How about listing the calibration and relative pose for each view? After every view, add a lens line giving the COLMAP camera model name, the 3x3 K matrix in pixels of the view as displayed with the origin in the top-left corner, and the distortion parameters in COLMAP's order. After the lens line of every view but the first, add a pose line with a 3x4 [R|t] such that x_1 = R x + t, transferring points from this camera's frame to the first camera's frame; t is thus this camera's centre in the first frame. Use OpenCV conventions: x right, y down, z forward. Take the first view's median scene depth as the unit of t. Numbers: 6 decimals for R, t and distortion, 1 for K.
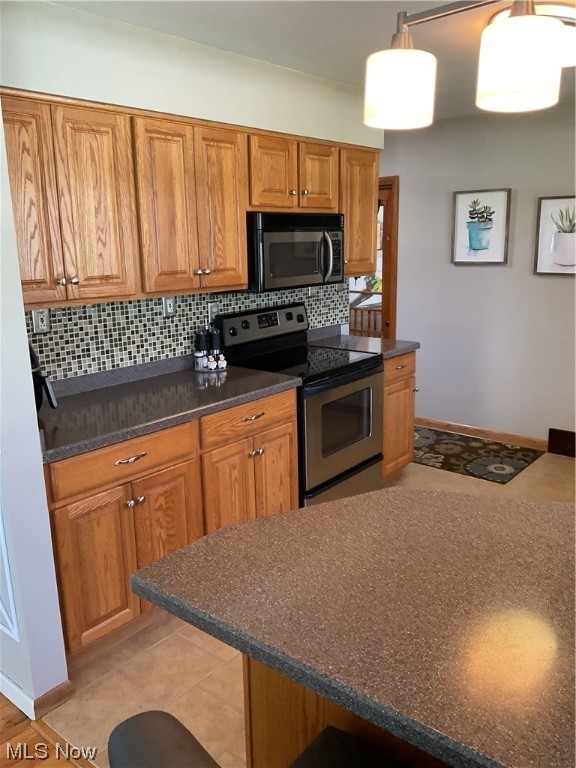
lens RADIAL K [[632.0, 0, 288.0], [0, 632.0, 384.0], [0, 0, 1]] dist [0.100155, -0.198206]
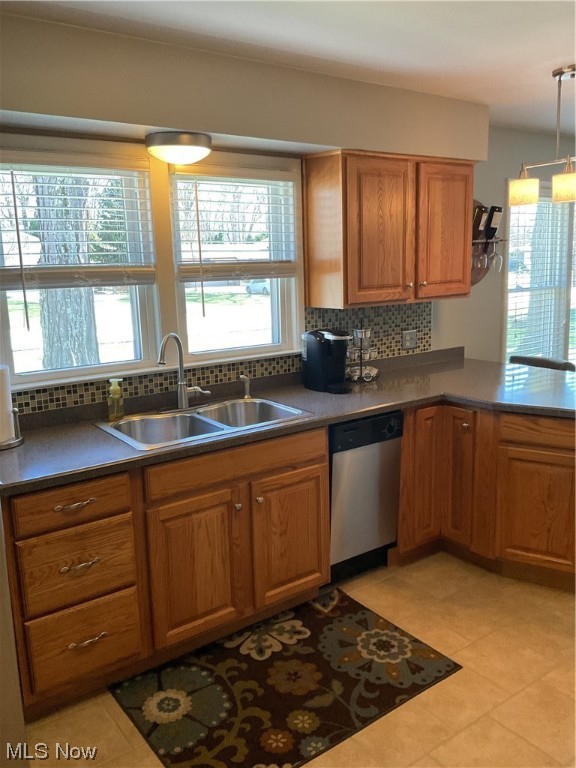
lens RADIAL K [[625.1, 0, 292.0], [0, 625.1, 383.3], [0, 0, 1]] dist [0.071159, -0.151242]
pose [[-0.244267, 0.212379, -0.946165, 0.696243], [-0.193782, 0.945350, 0.262224, -0.259953], [0.950148, 0.247403, -0.189762, 1.053908]]
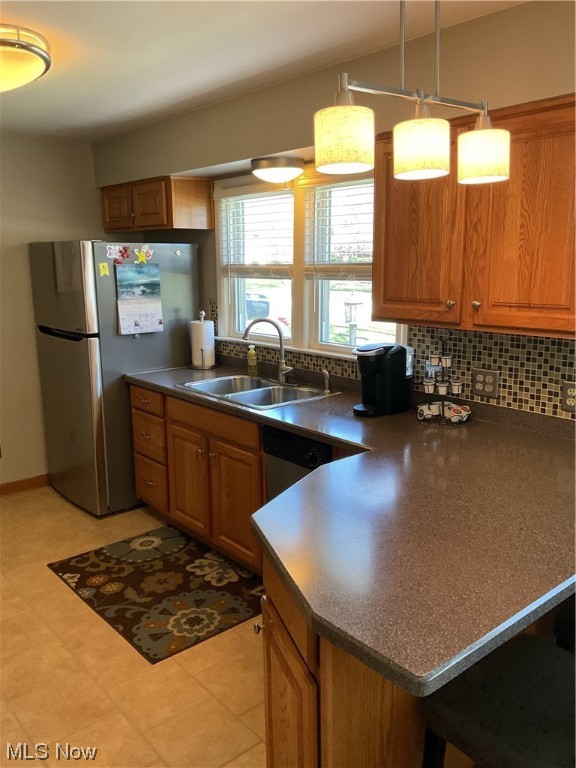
lens RADIAL K [[625.2, 0, 288.0], [0, 625.2, 384.0], [0, 0, 1]] dist [0.100602, -0.212368]
pose [[-0.986522, -0.002326, 0.163611, 0.011555], [0.066714, 0.907297, 0.415164, -0.364327], [-0.149410, 0.420484, -0.894914, 1.516805]]
